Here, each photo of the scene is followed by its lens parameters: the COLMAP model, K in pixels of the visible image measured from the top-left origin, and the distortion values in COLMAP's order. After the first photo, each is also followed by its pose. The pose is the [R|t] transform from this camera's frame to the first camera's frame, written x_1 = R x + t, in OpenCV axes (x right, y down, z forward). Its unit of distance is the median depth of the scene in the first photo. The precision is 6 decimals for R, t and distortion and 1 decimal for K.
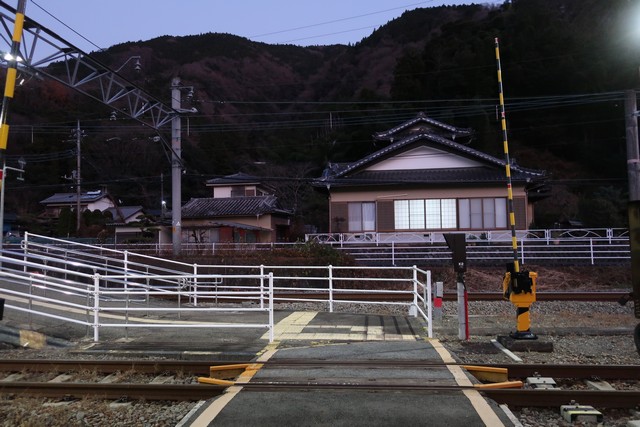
lens RADIAL K [[500.5, 0, 320.0], [0, 500.5, 213.5], [0, 0, 1]] dist [-0.004755, 0.002529]
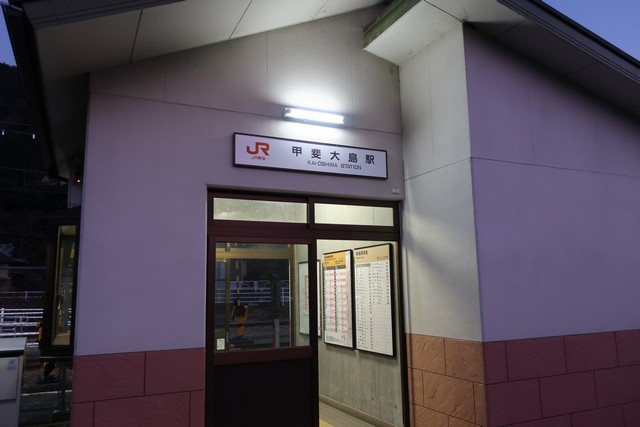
lens RADIAL K [[500.5, 0, 320.0], [0, 500.5, 213.5], [0, 0, 1]] dist [-0.004755, 0.002529]
pose [[0.853191, 0.074562, 0.516242, -0.124856], [-0.025341, 0.994487, -0.101756, -0.017545], [-0.520983, 0.073735, 0.850376, -0.288629]]
